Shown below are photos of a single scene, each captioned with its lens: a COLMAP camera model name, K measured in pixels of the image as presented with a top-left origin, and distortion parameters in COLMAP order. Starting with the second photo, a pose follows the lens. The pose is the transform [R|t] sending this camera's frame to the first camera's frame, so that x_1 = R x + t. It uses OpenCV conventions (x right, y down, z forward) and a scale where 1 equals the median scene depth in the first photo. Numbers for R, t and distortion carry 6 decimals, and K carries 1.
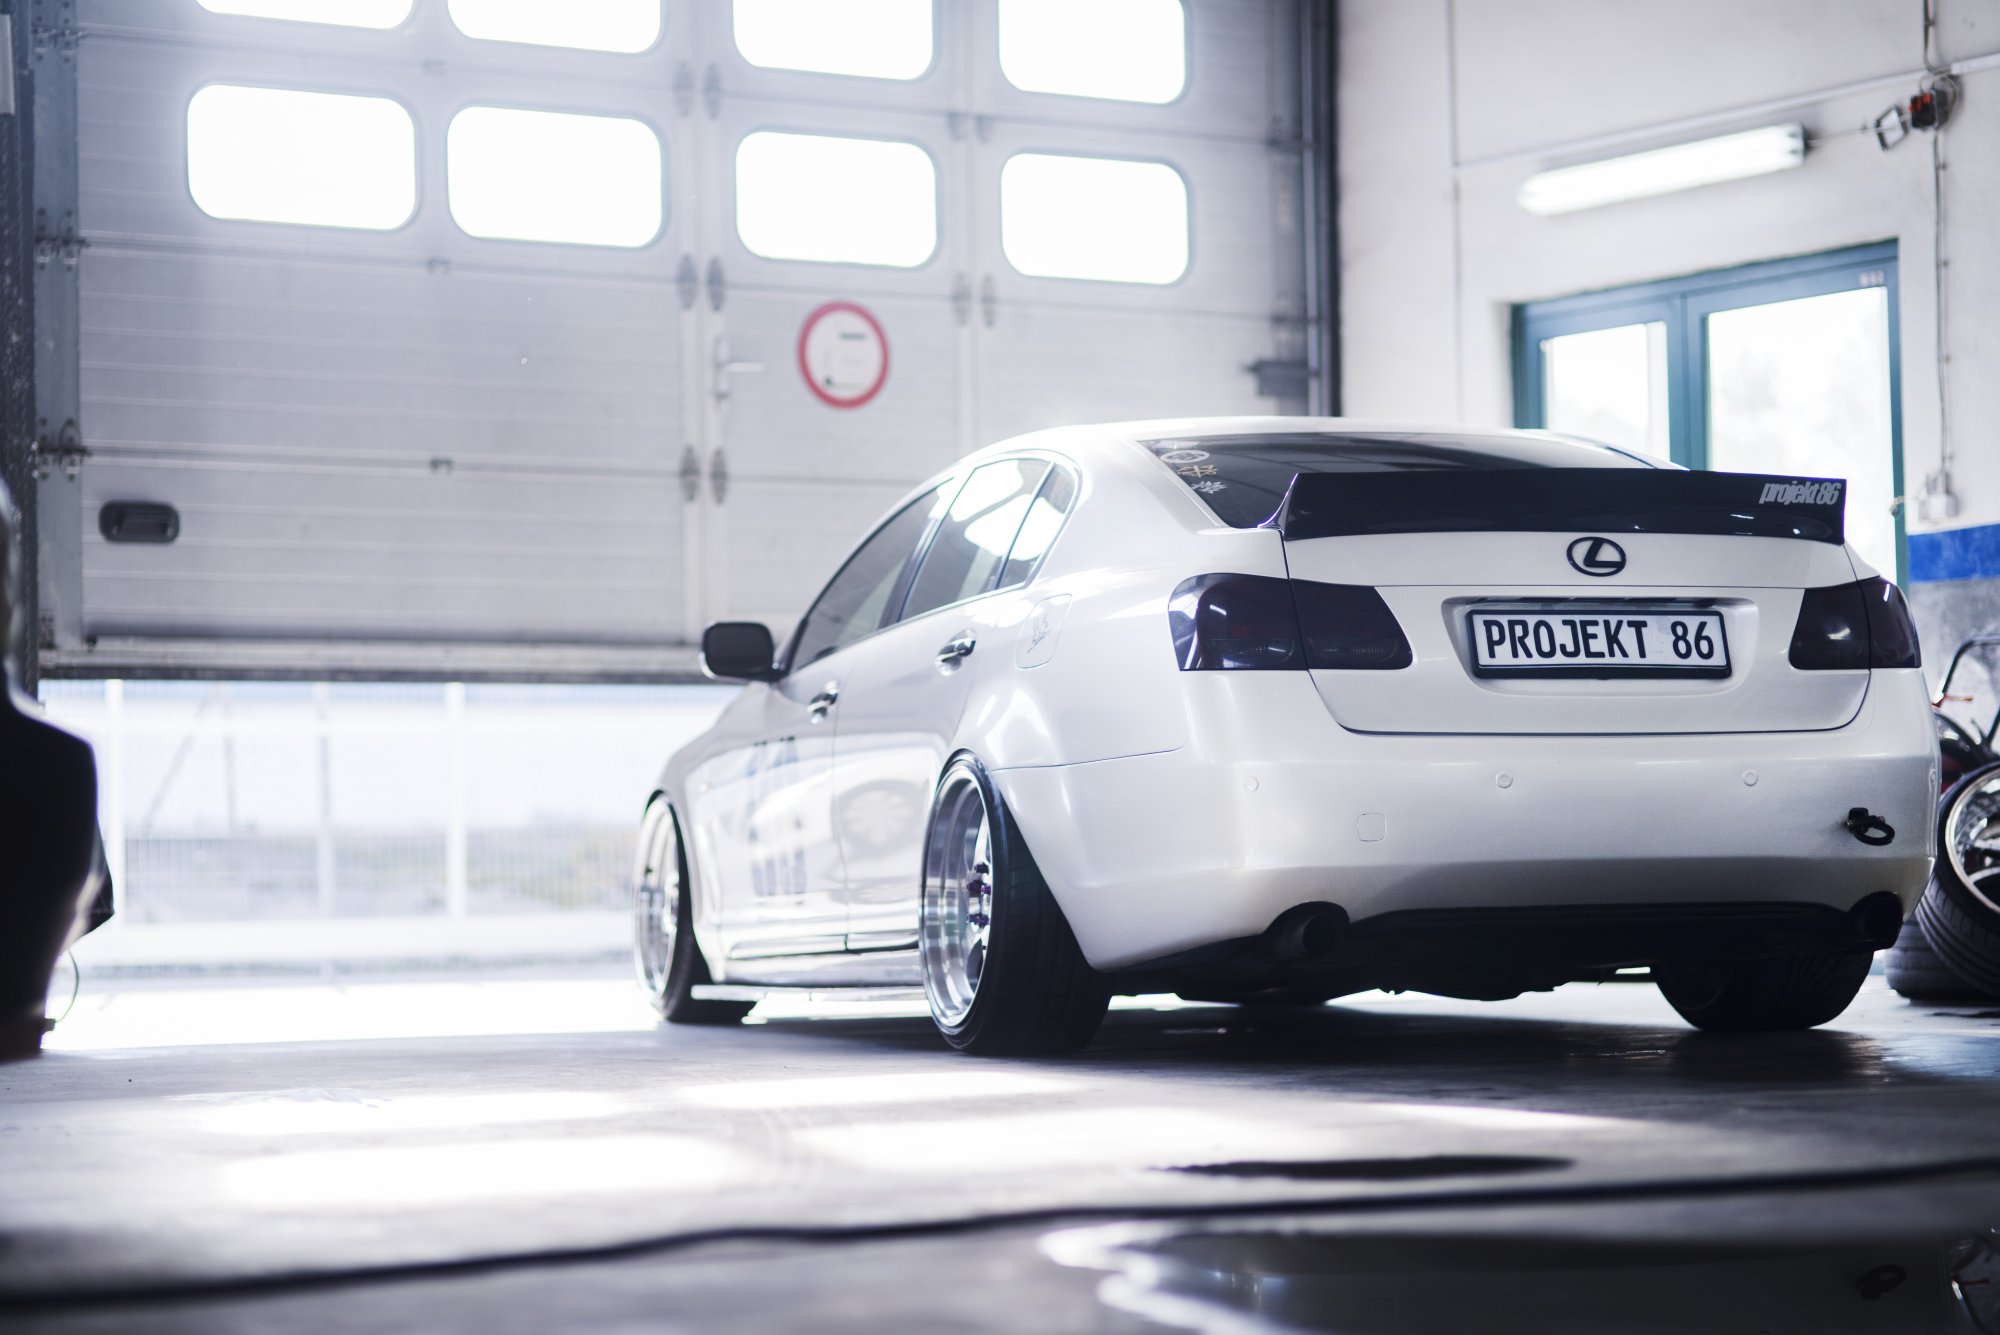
lens RADIAL K [[4848.9, 0, 1000.0], [0, 4848.9, 667.5], [0, 0, 1]] dist [0.031867, -0.072707]
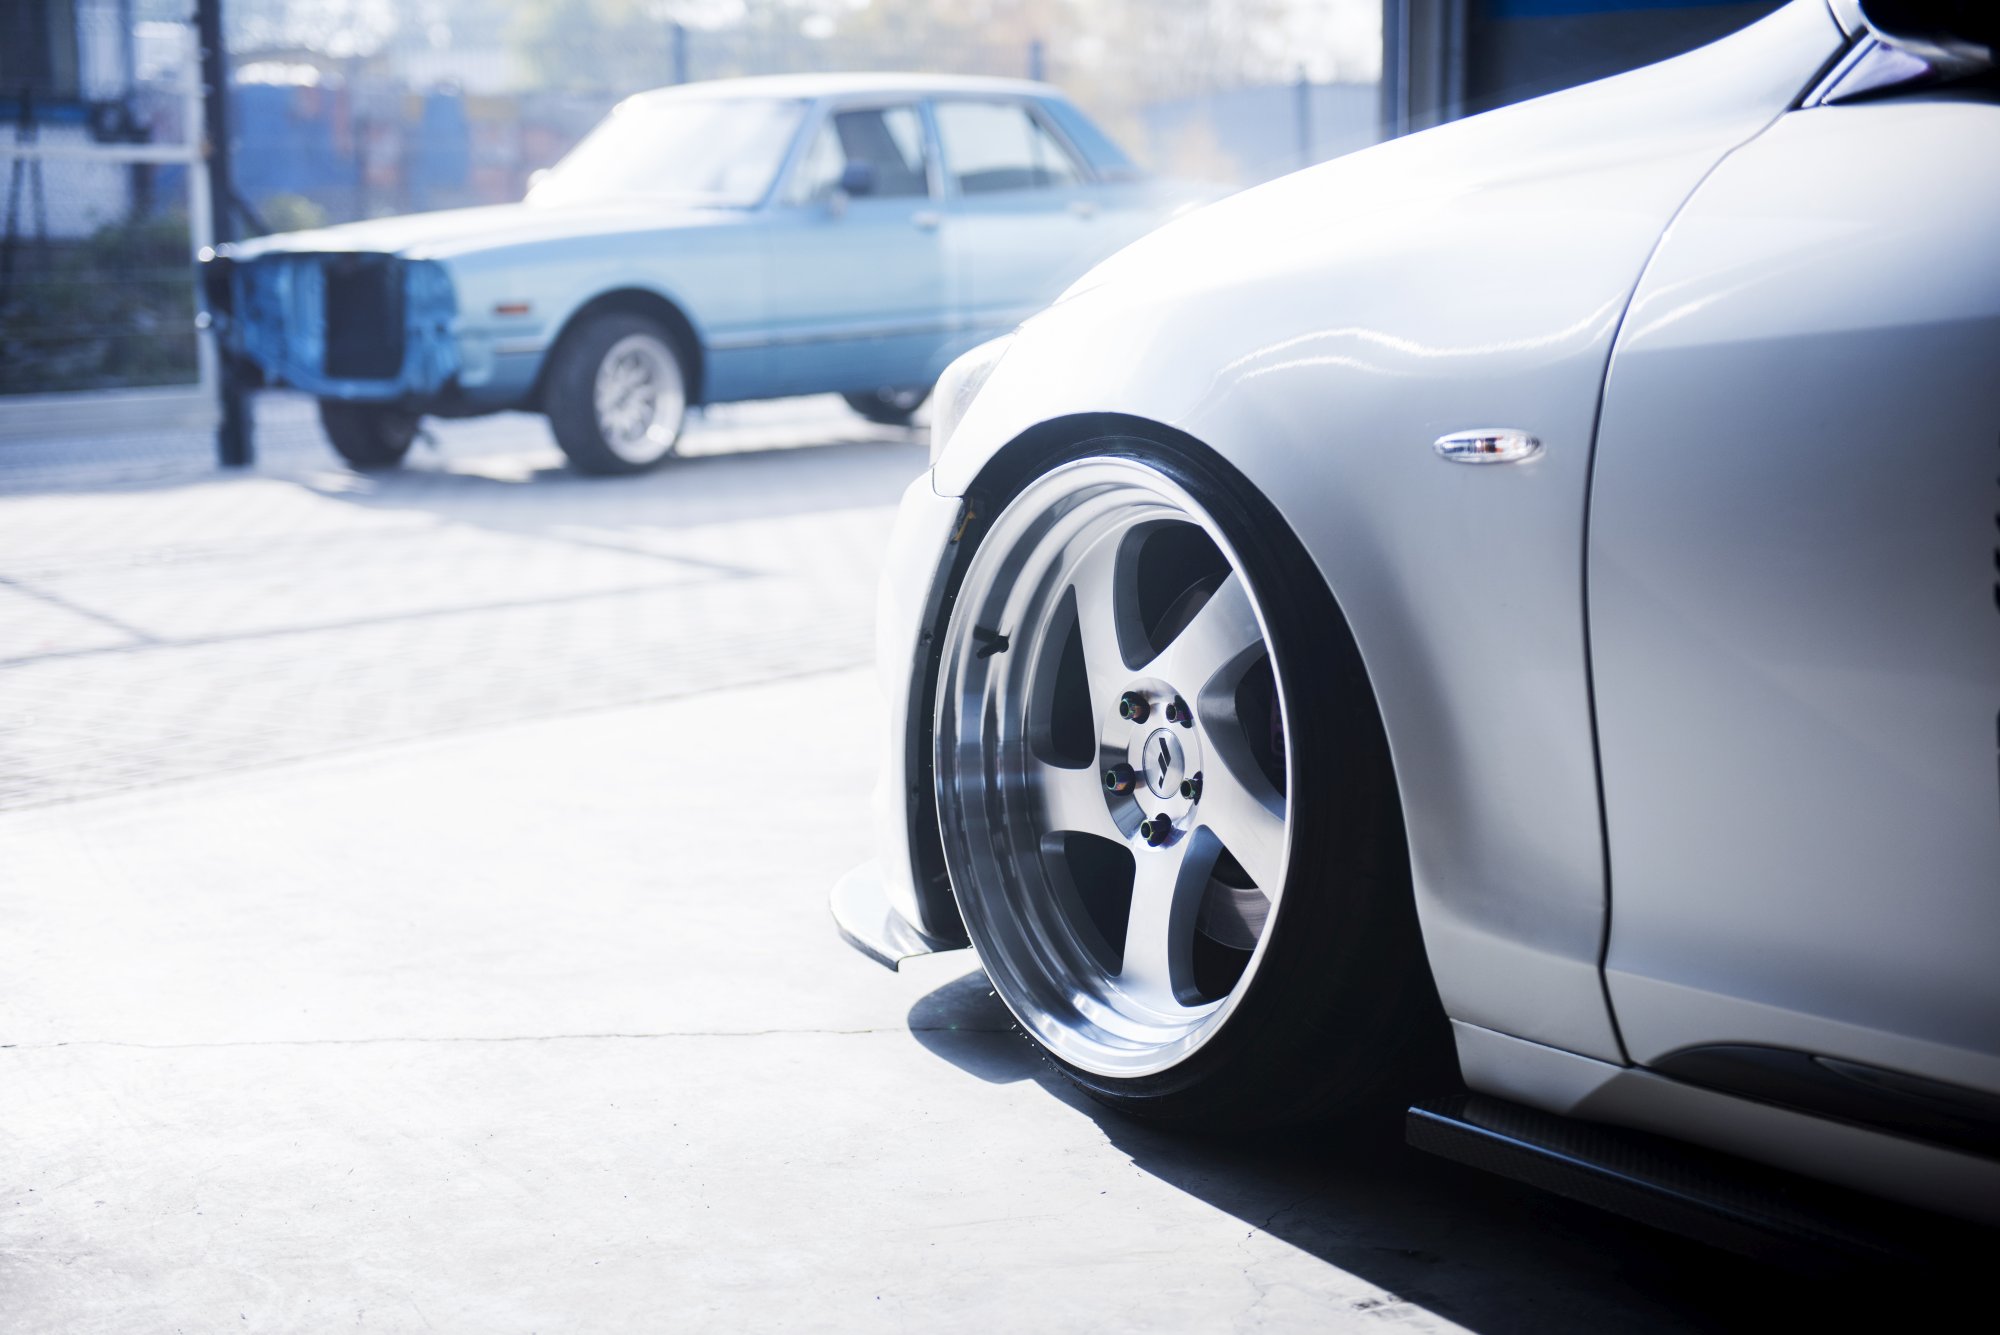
lens RADIAL K [[3237.0, 0, 1000.0], [0, 3237.0, 667.5], [0, 0, 1]] dist [-0.009473, -0.002942]
pose [[0.954148, -0.030656, 0.297761, -0.192649], [-0.020510, 0.985709, 0.167203, 0.007848], [-0.298631, -0.165644, 0.939884, 1.089072]]
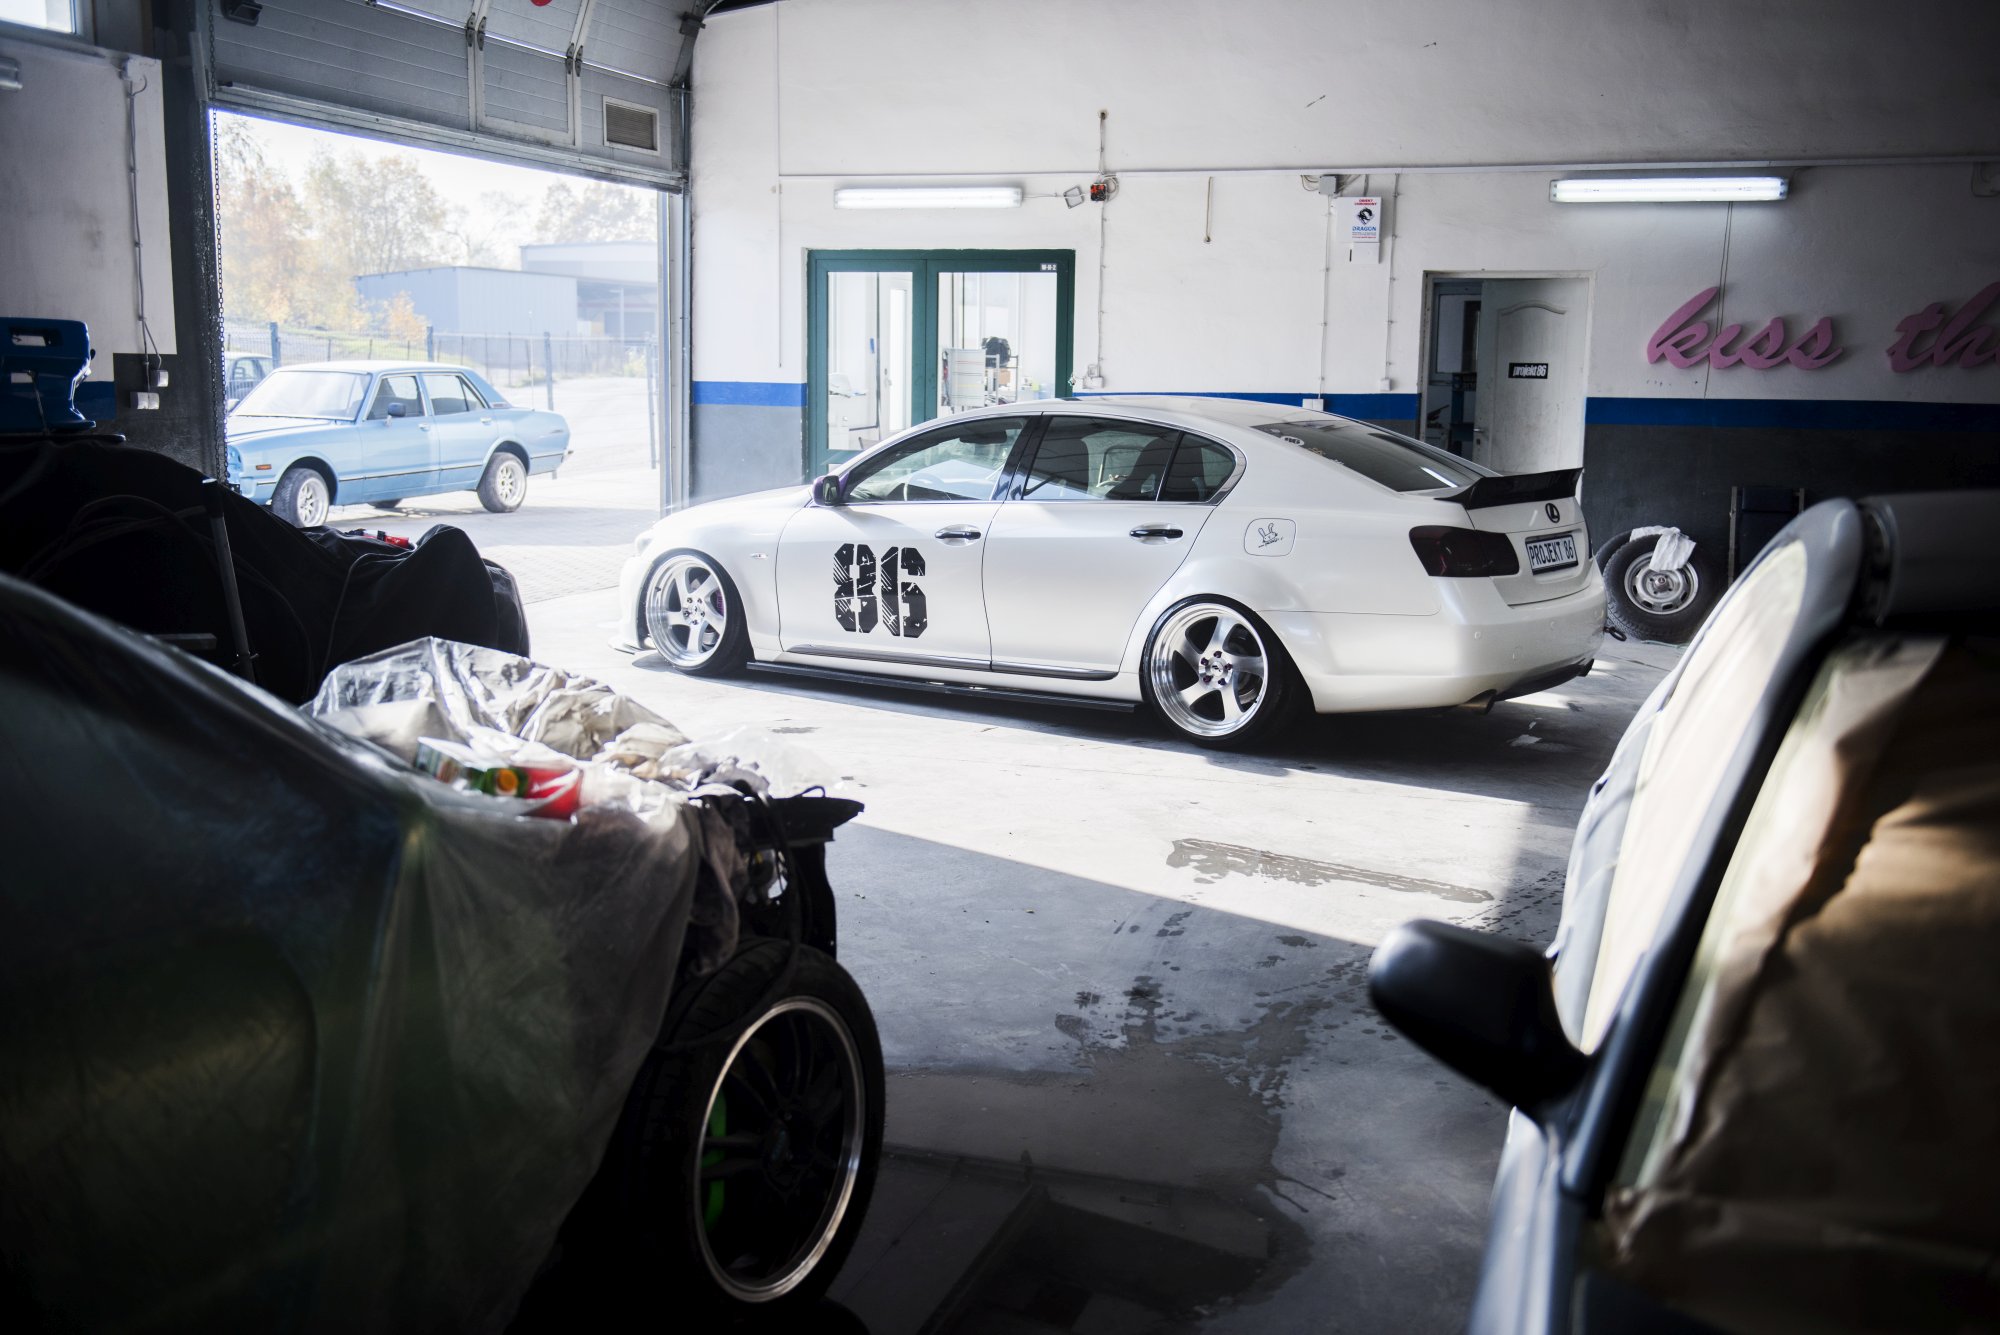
lens RADIAL K [[2110.5, 0, 1000.0], [0, 2110.5, 667.5], [0, 0, 1]] dist [0.059187, -0.005680]
pose [[0.791602, -0.059015, 0.608181, -0.630635], [-0.057630, 0.983678, 0.170462, -0.099748], [-0.608314, -0.169987, 0.775280, 0.417577]]
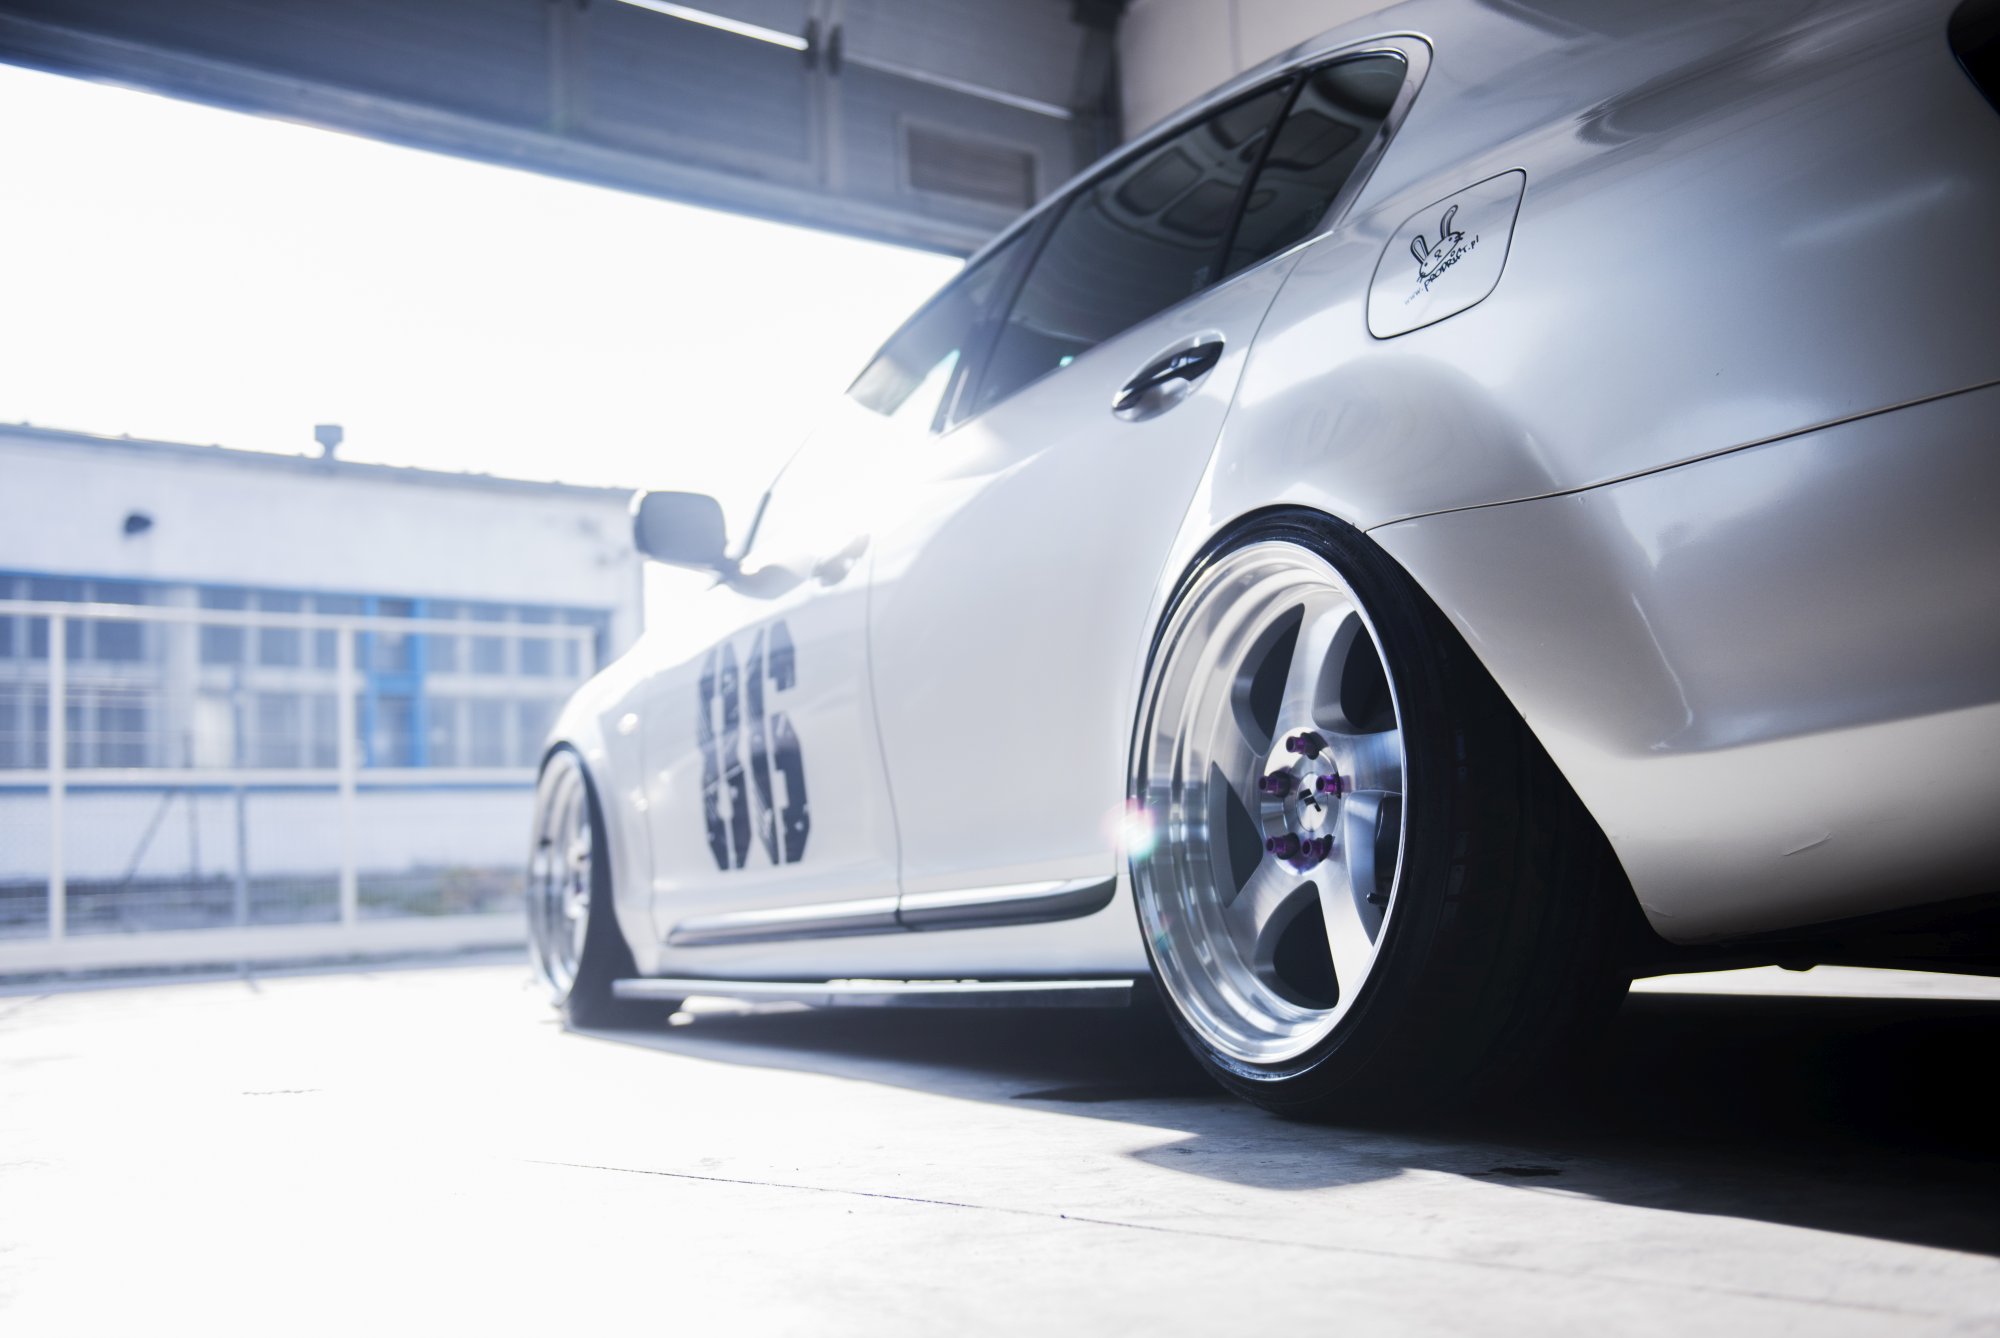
lens RADIAL K [[2363.0, 0, 942.2], [0, 2363.0, 674.1], [0, 0, 1]] dist [0.081119, 0.000806]
pose [[0.992195, -0.011142, 0.124198, -0.076338], [0.017859, 0.998429, -0.053104, 0.049548], [-0.123411, 0.054907, 0.990835, 0.809316]]
